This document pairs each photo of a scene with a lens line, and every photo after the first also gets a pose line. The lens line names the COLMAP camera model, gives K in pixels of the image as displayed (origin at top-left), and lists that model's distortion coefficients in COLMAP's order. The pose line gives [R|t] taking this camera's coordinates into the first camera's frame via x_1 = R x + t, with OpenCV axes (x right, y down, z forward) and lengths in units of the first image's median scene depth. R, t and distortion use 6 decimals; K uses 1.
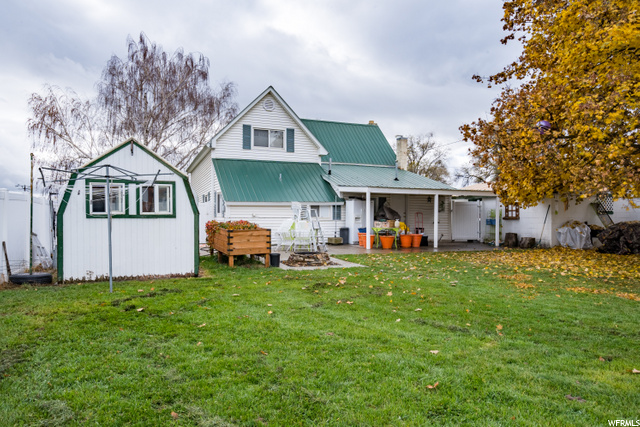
lens RADIAL K [[436.4, 0, 319.2], [0, 436.4, 220.5], [0, 0, 1]] dist [0.009735, 0.000388]
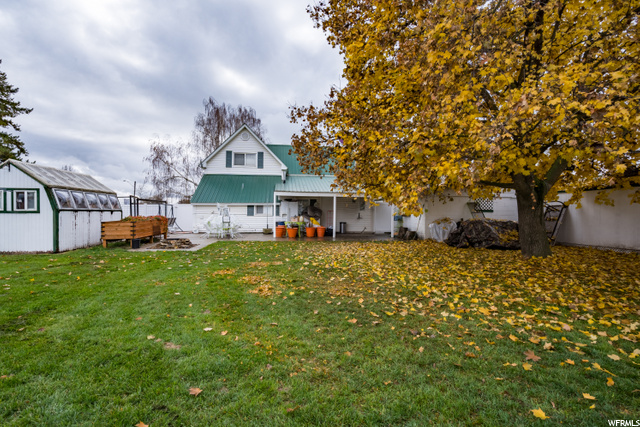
lens RADIAL K [[290.3, 0, 320.0], [0, 290.3, 213.5], [0, 0, 1]] dist [-0.001720, 0.000815]
pose [[0.965247, 0.003518, -0.261316, 0.841449], [-0.006338, 0.999930, -0.009948, -0.001194], [0.261263, 0.011259, 0.965202, 0.302322]]
